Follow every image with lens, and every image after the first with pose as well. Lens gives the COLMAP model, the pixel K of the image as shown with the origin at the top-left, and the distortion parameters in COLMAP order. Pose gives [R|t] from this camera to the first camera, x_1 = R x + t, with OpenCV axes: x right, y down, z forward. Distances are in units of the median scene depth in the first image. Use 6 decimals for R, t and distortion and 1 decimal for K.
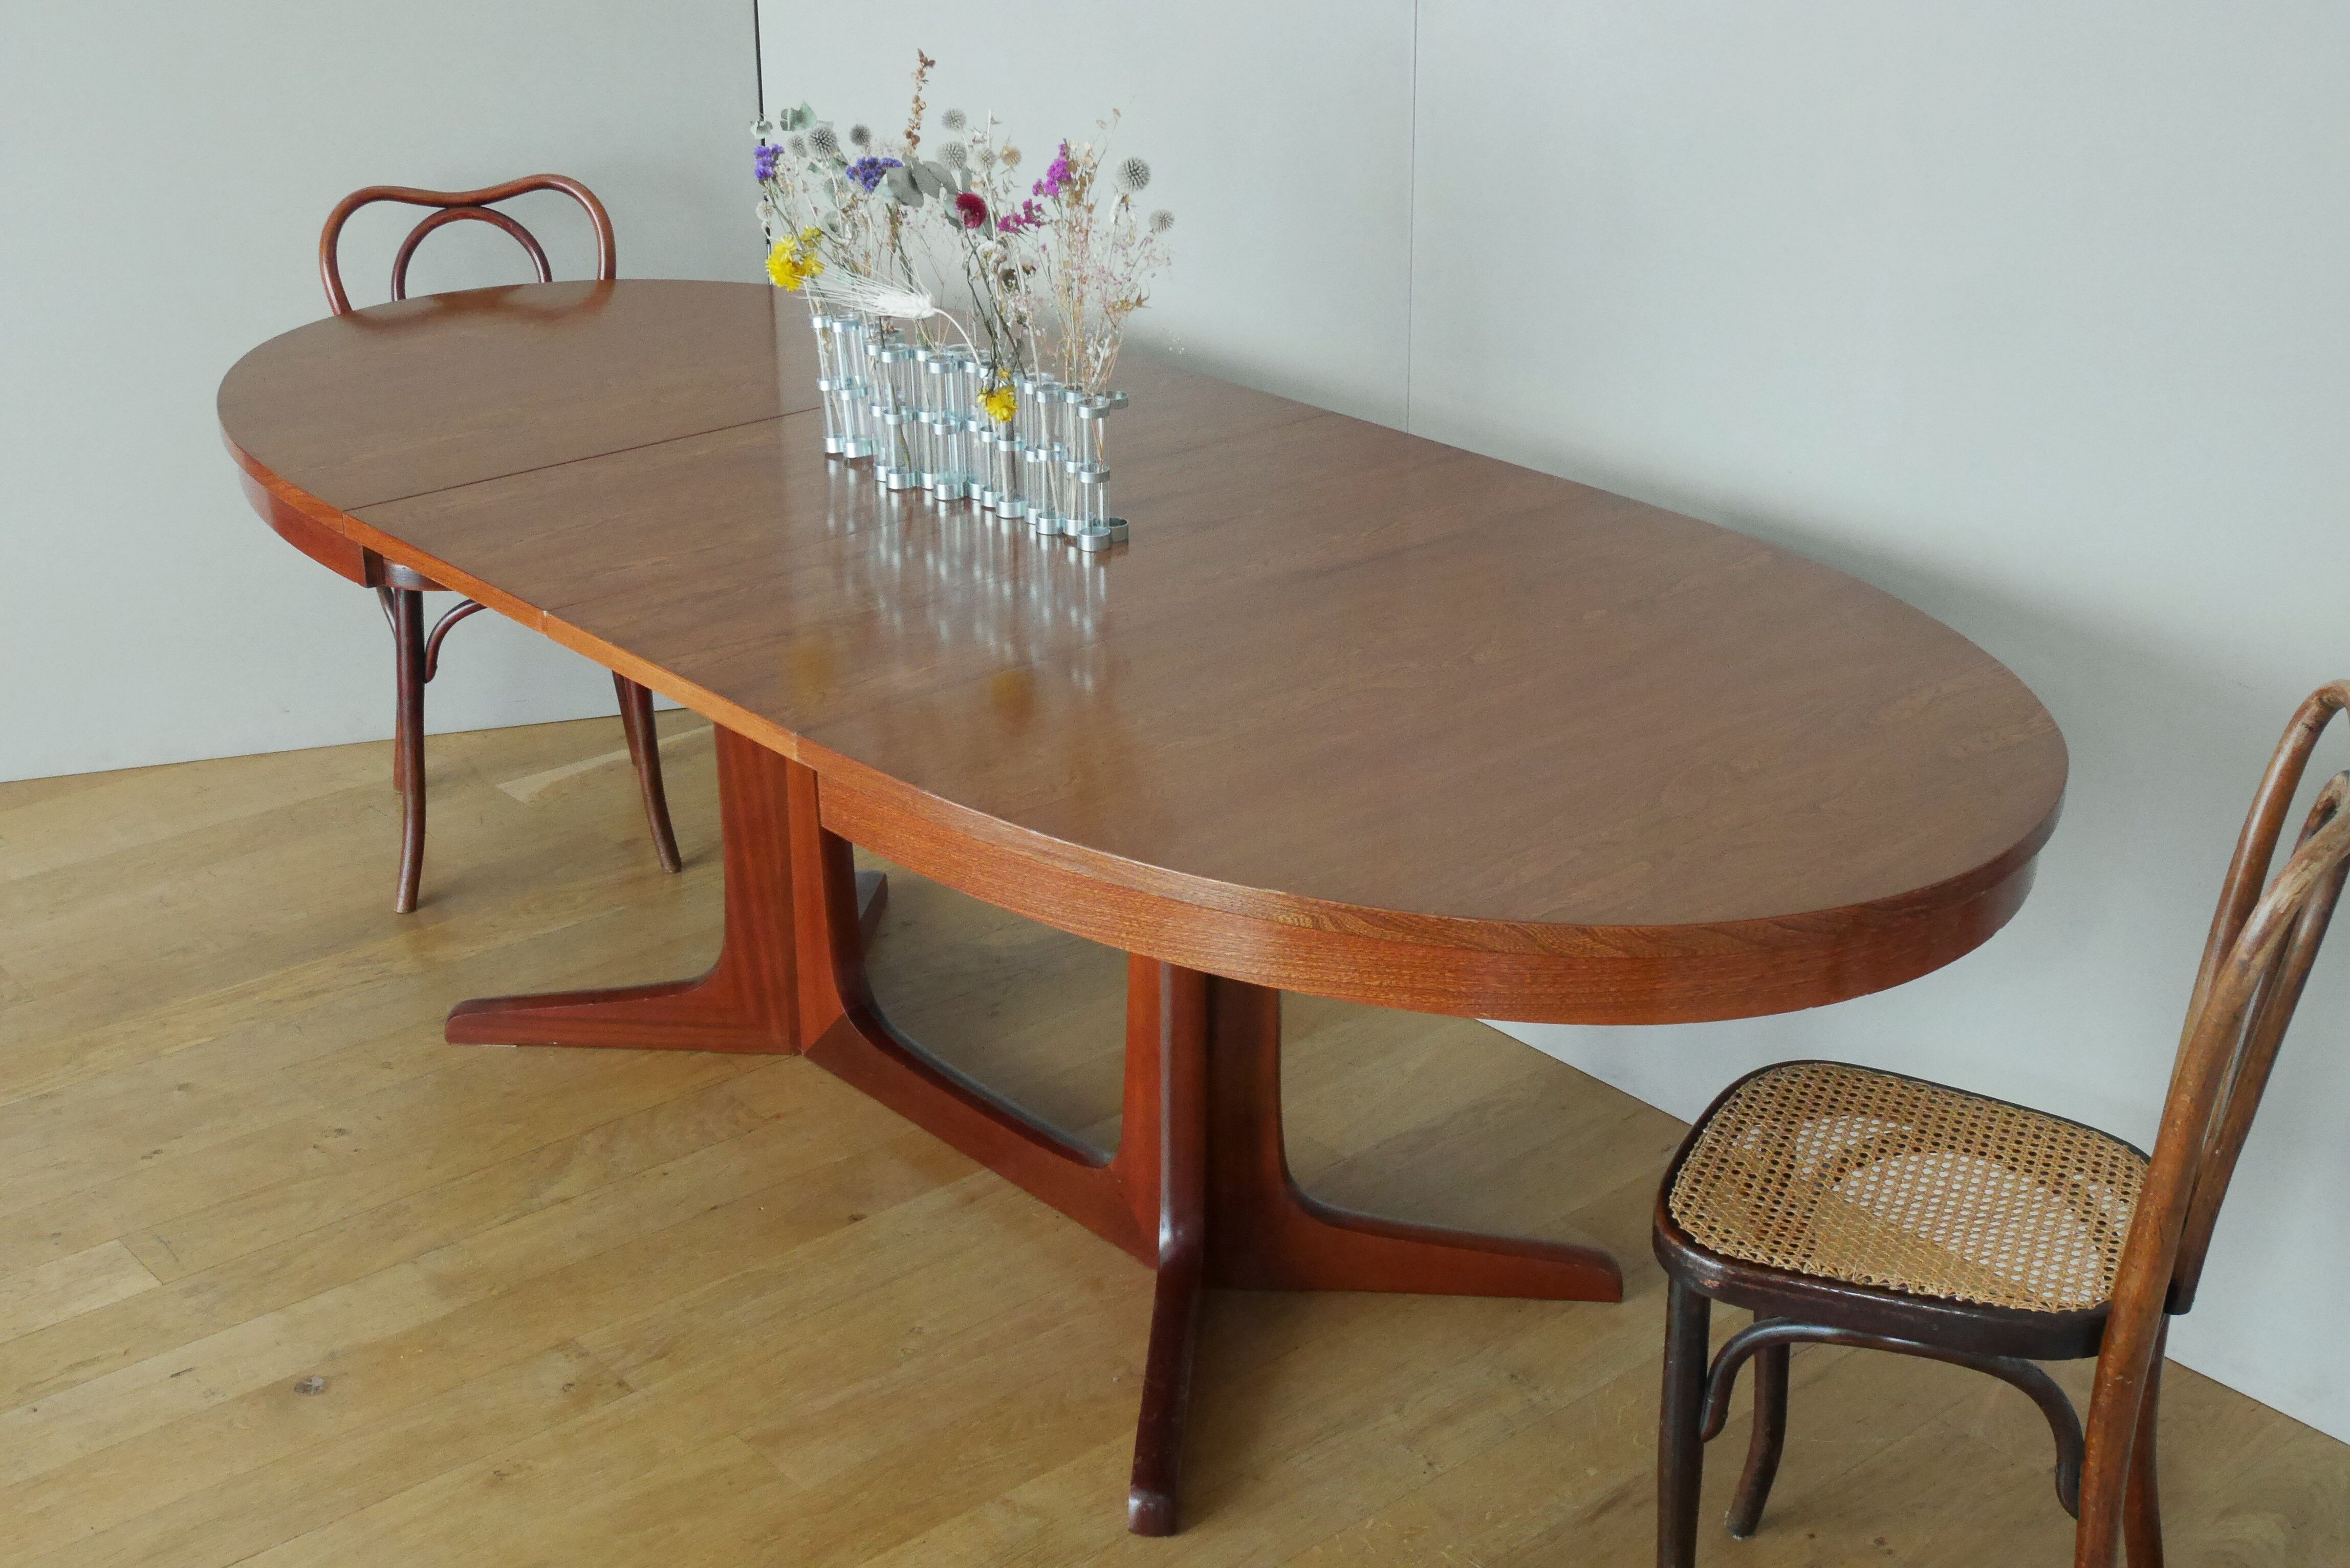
lens RADIAL K [[3015.7, 0, 1175.0], [0, 3015.7, 784.0], [0, 0, 1]] dist [-0.001298, -0.092780]
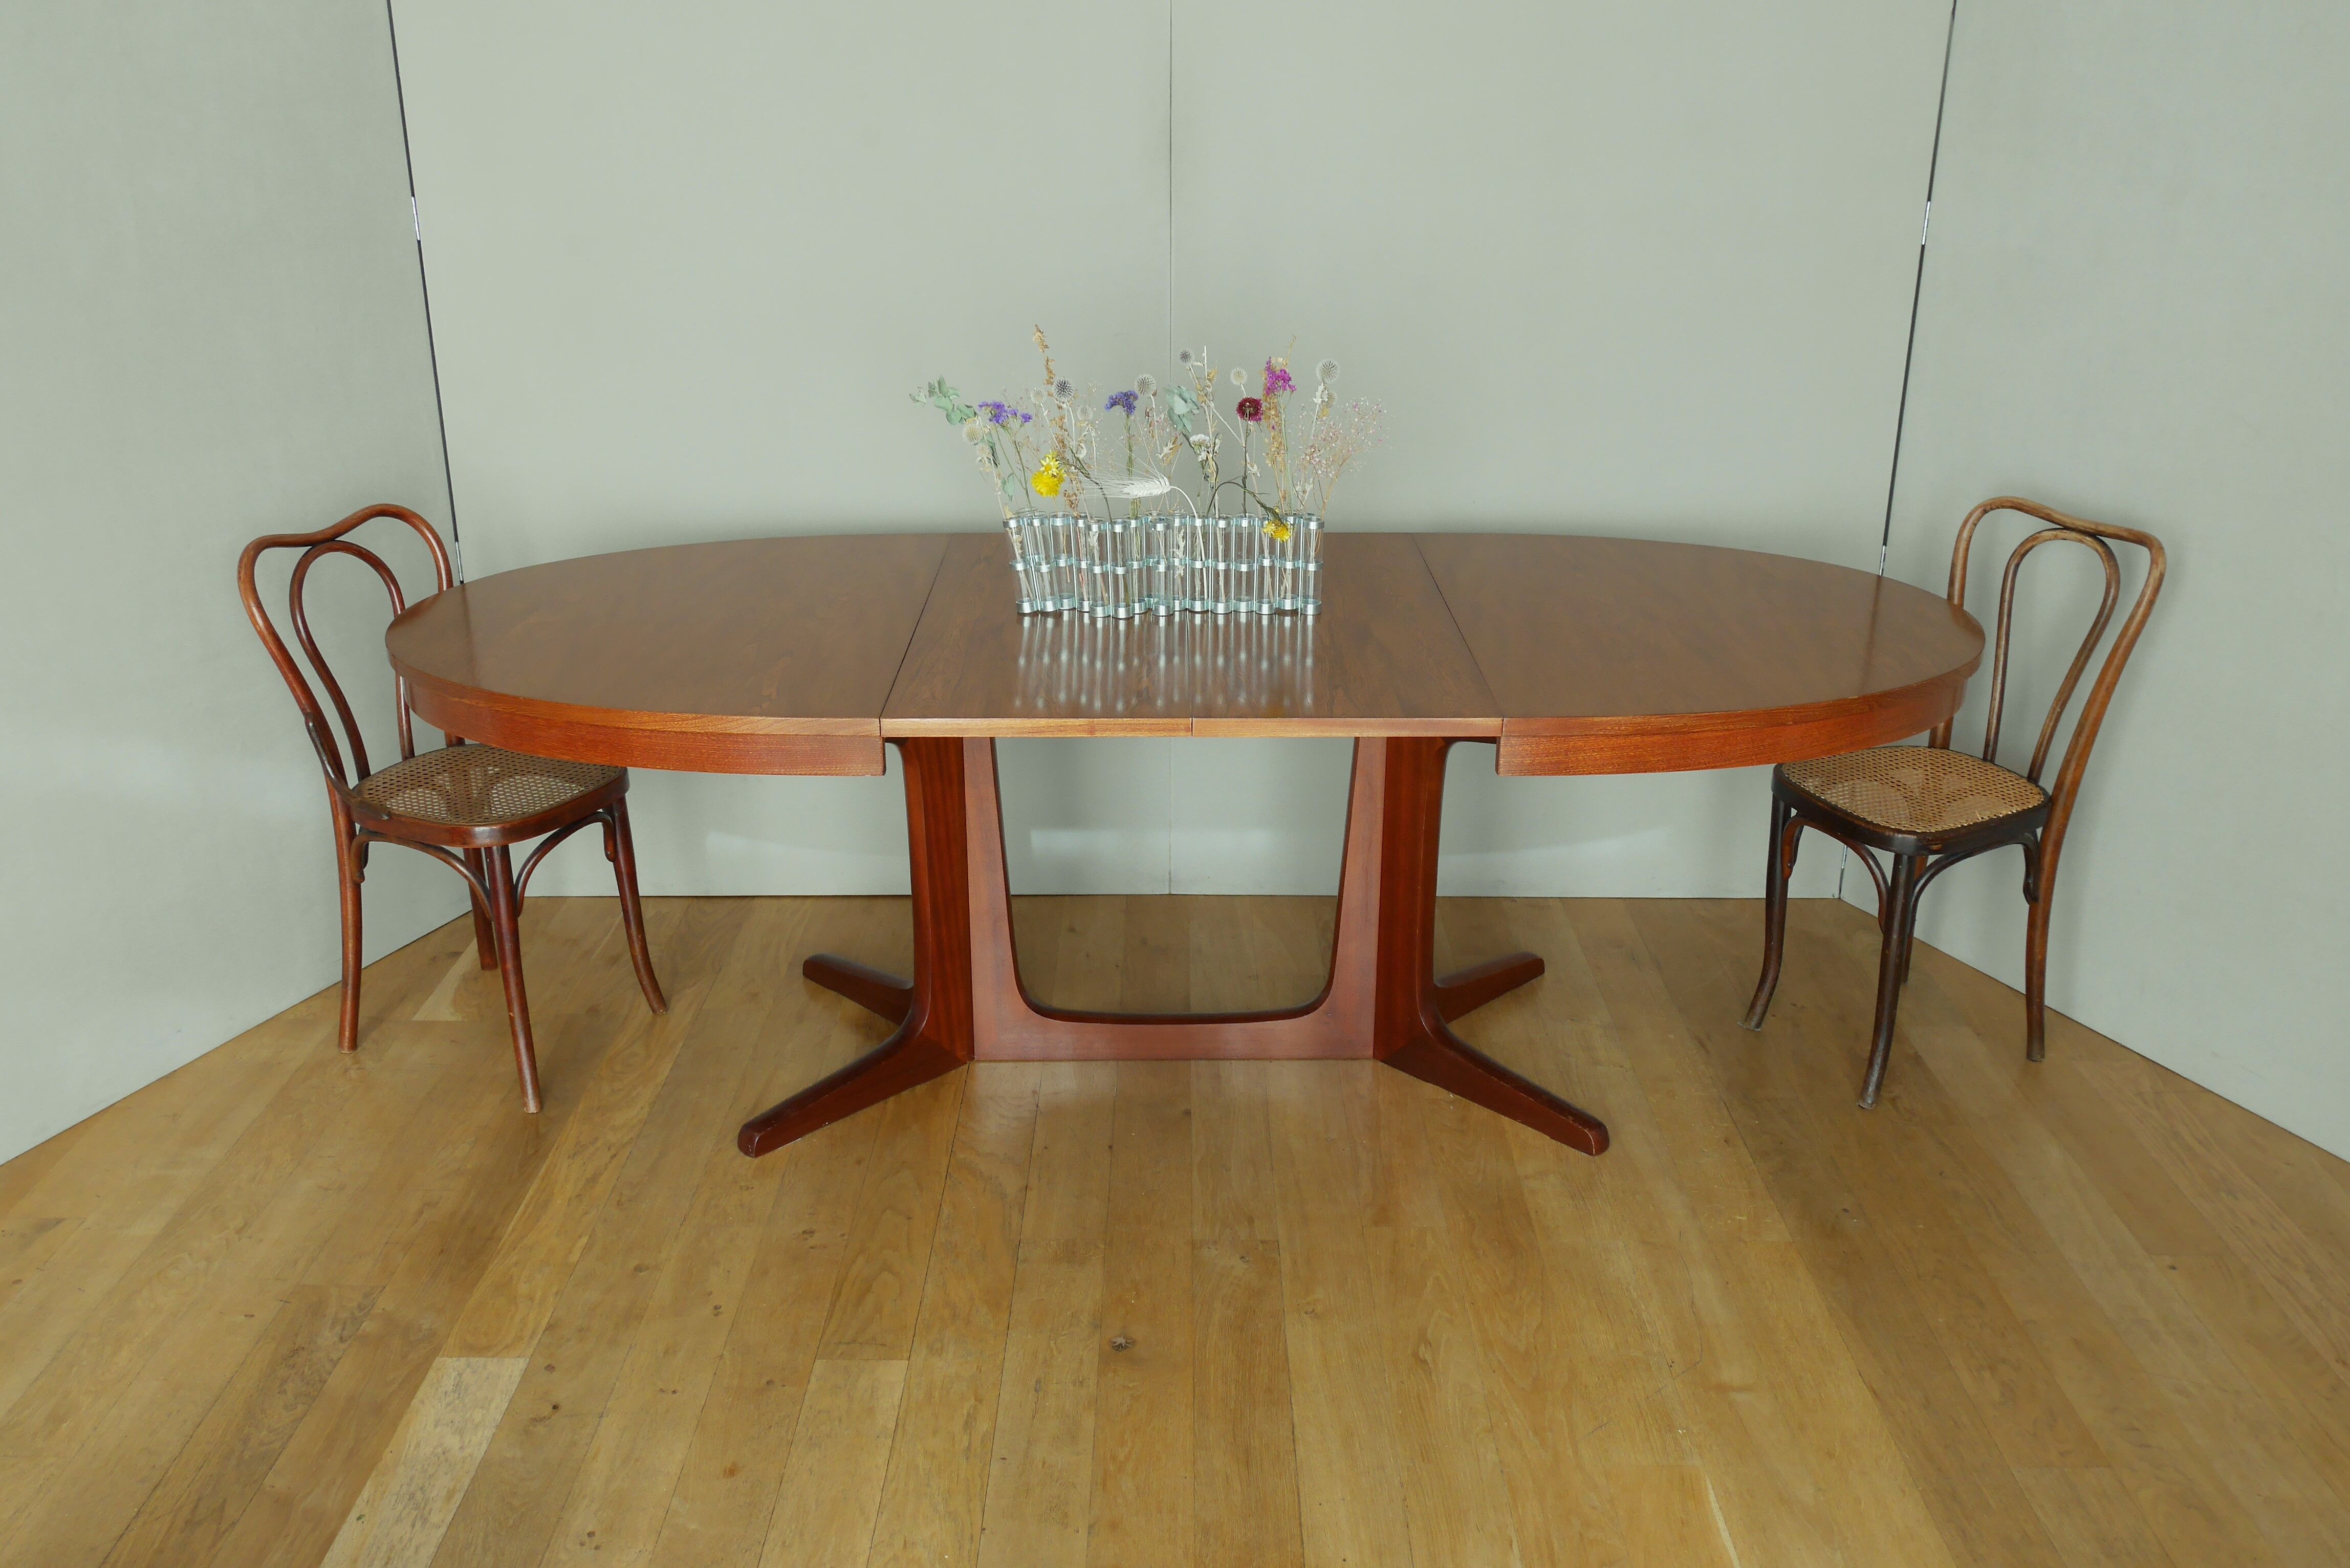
lens RADIAL K [[1983.6, 0, 1175.0], [0, 1983.6, 784.0], [0, 0, 1]] dist [-0.003475, -0.001497]
pose [[0.648947, -0.266520, 0.712625, -0.762443], [0.289182, 0.952748, 0.092983, -0.100299], [-0.703734, 0.145737, 0.695355, 0.314702]]
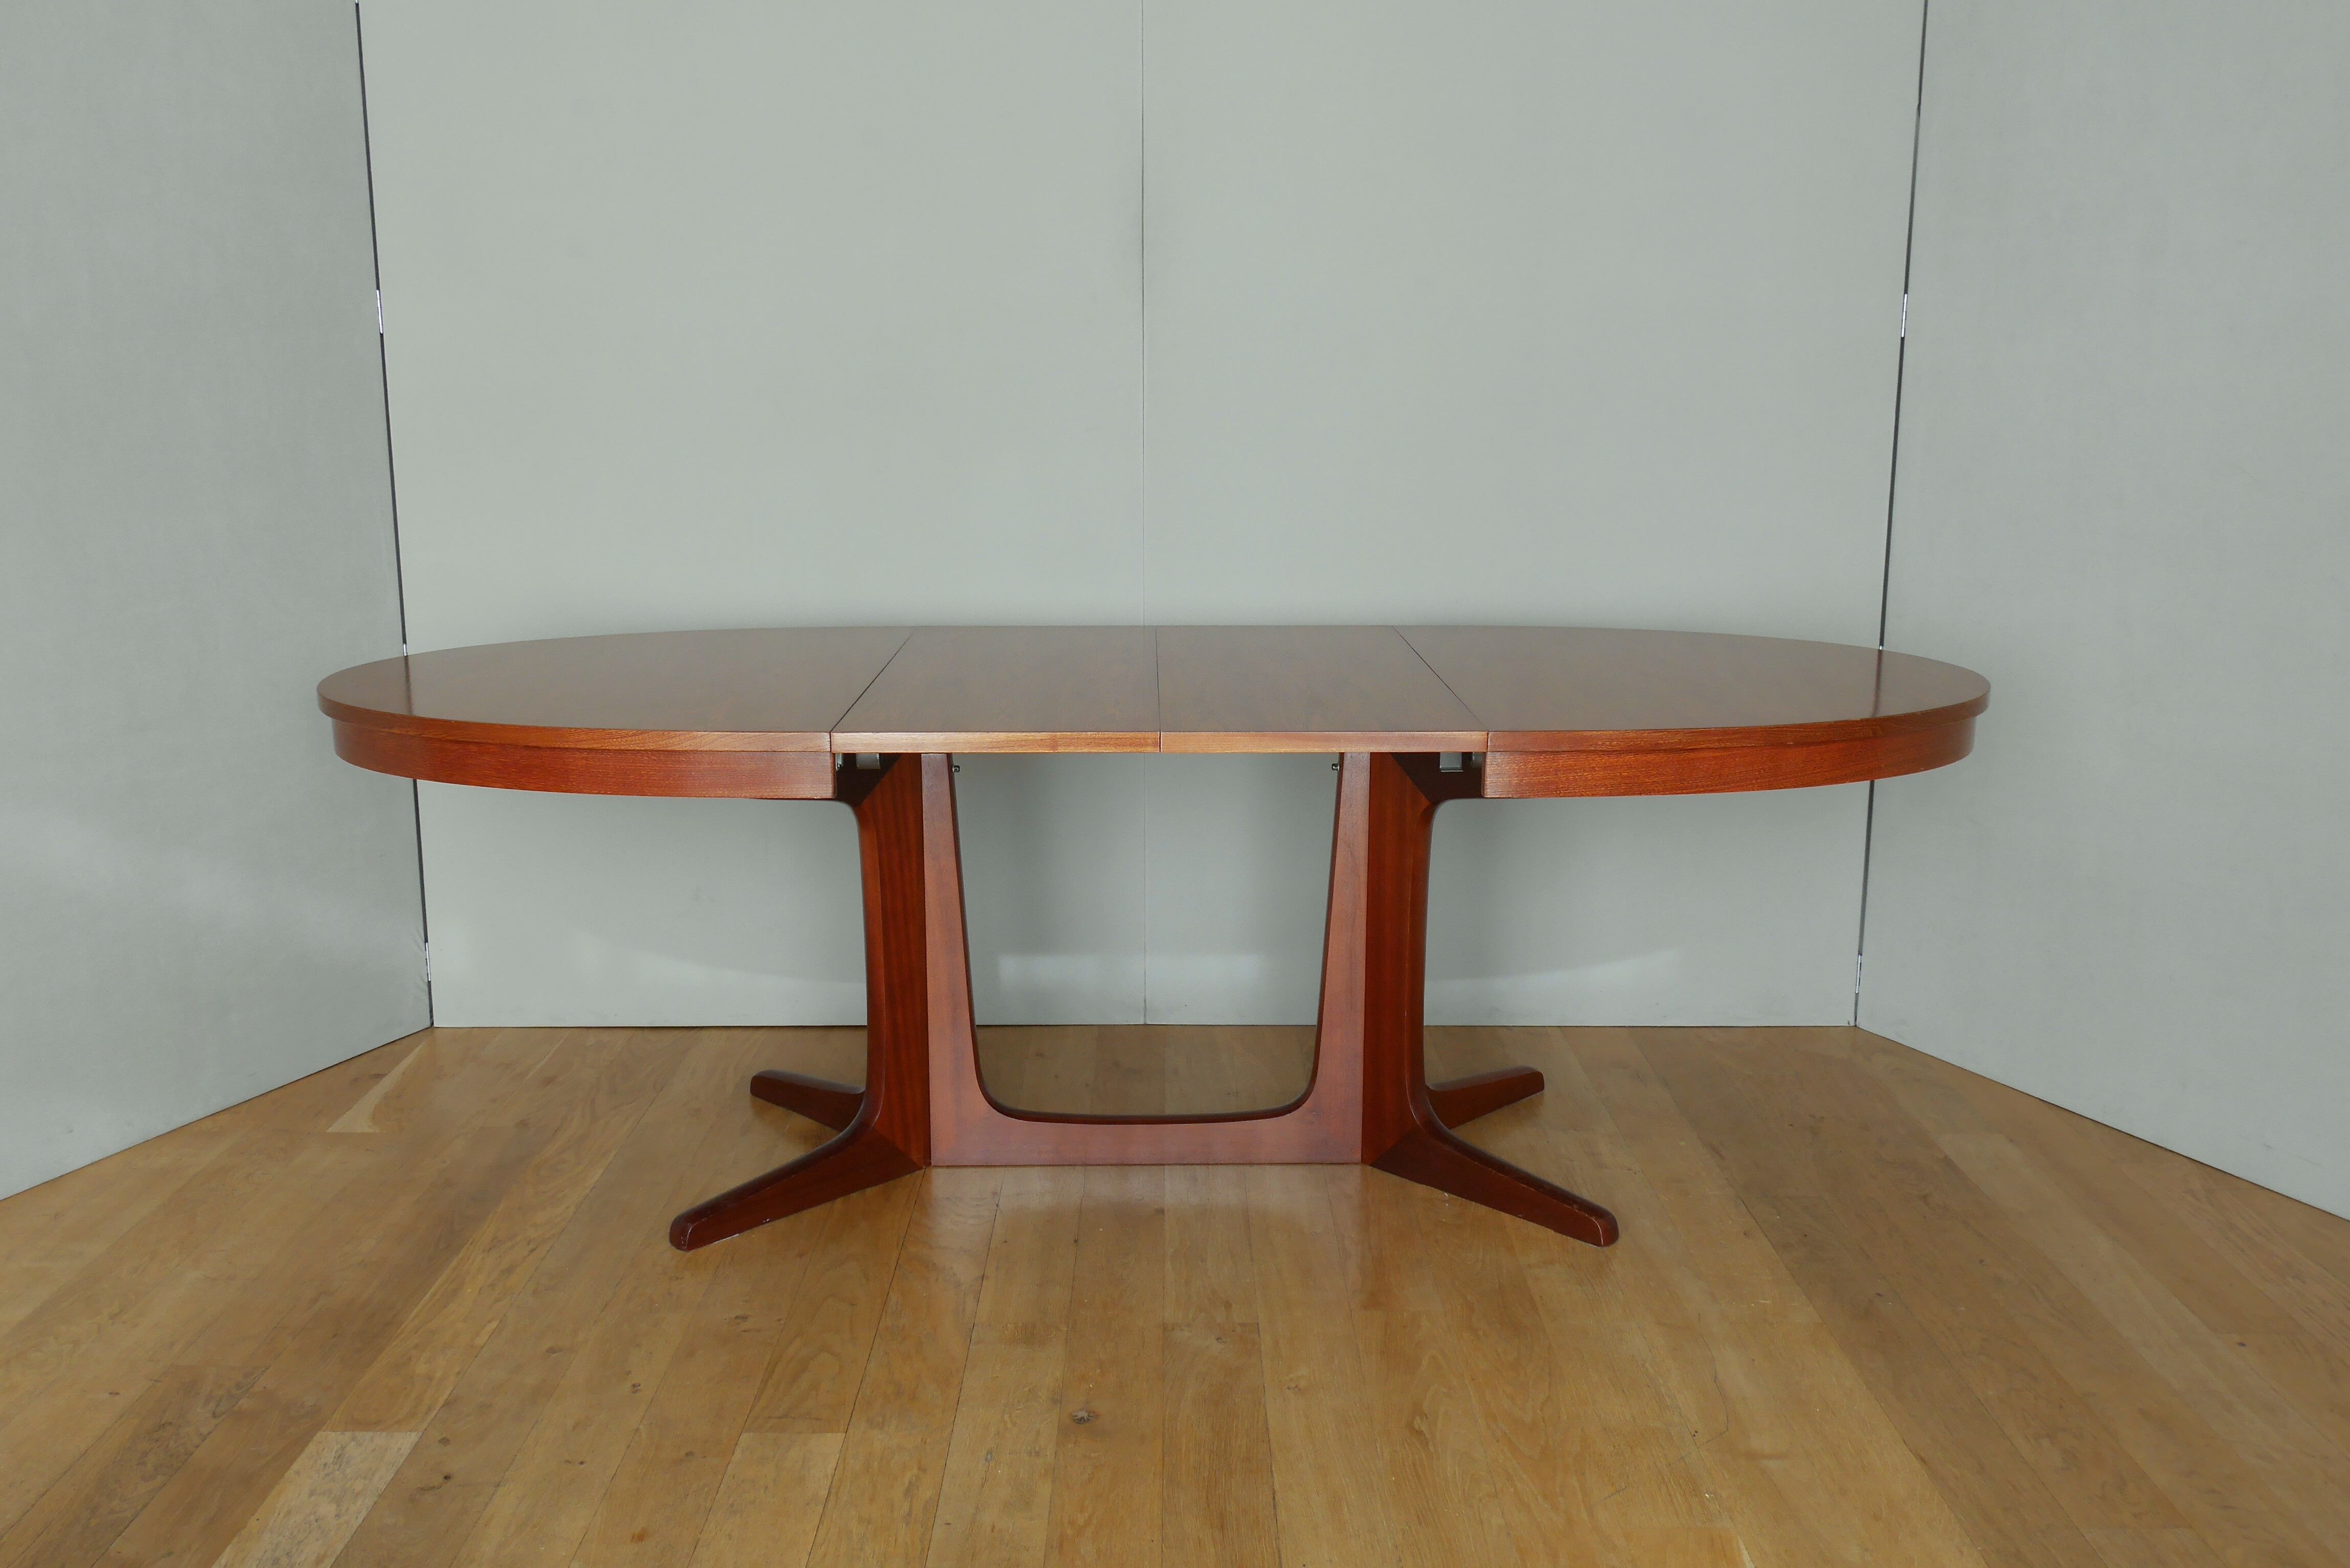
lens RADIAL K [[2032.8, 0, 1175.0], [0, 2032.8, 784.0], [0, 0, 1]] dist [-0.001987, -0.002014]
pose [[0.644499, -0.153083, 0.749124, -0.762424], [0.291791, 0.954846, -0.055916, 0.014993], [-0.706738, 0.254626, 0.660066, 0.350444]]
